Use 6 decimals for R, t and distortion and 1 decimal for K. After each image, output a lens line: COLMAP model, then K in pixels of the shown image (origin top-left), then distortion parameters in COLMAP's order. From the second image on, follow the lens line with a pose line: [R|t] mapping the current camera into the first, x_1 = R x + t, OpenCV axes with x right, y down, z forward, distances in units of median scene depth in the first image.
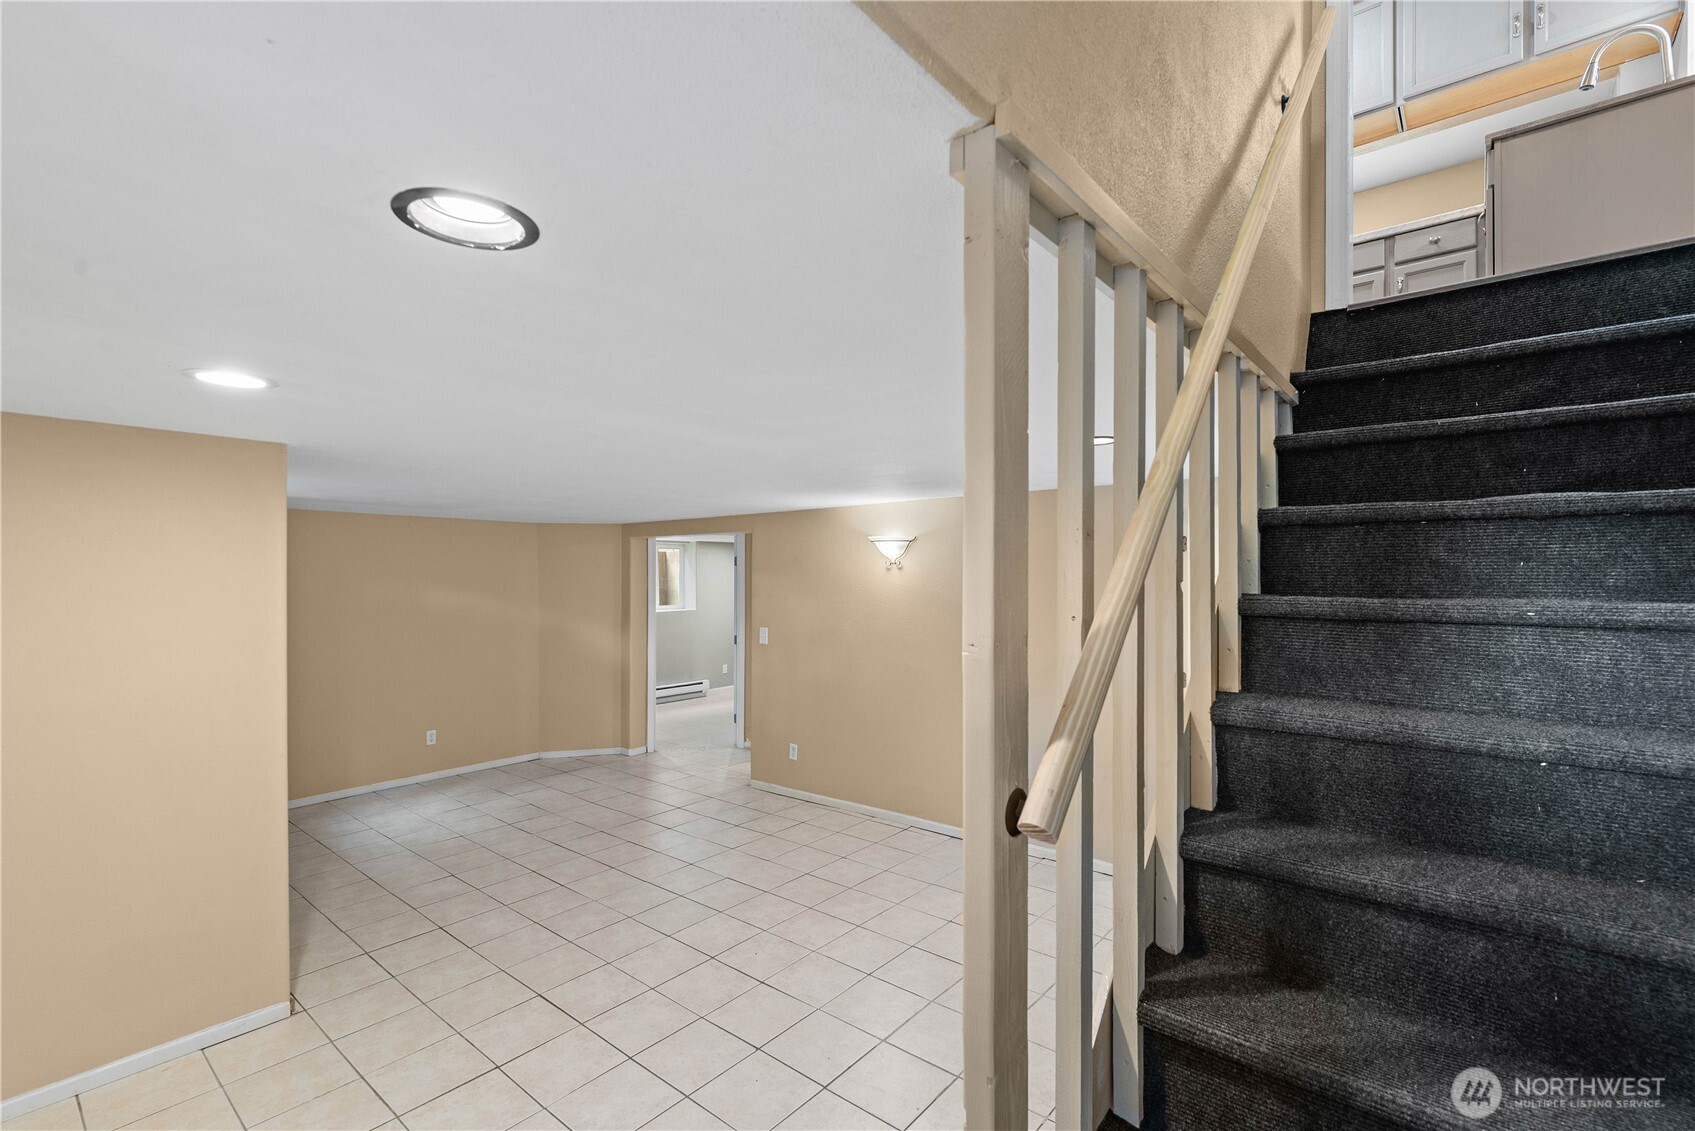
lens RADIAL K [[747.5, 0, 861.2], [0, 747.5, 575.7], [0, 0, 1]] dist [0.003879, 0.000766]
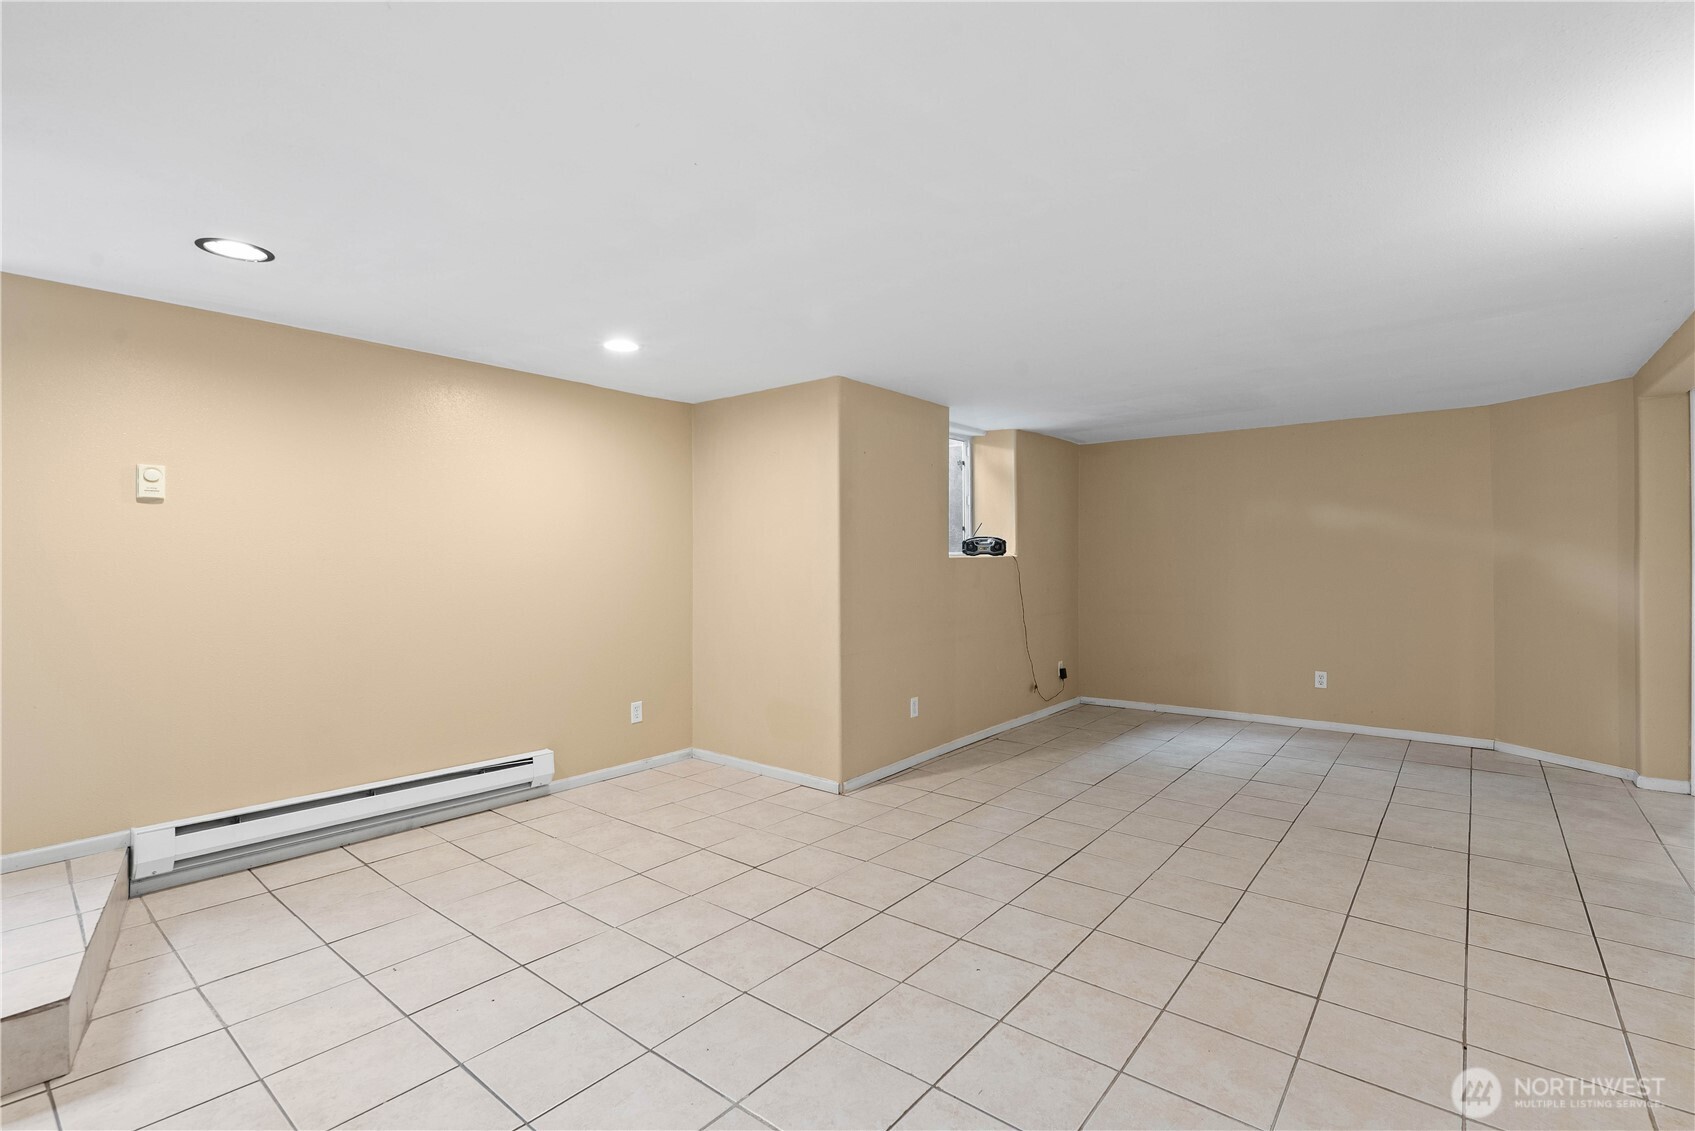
lens RADIAL K [[747.5, 0, 852.7], [0, 747.5, 553.3], [0, 0, 1]] dist [0.003879, 0.000766]
pose [[0.020078, -0.000914, -0.999798, 0.343968], [0.012214, 0.999925, -0.000669, 0.081750], [0.999724, -0.012198, 0.020088, 0.563638]]
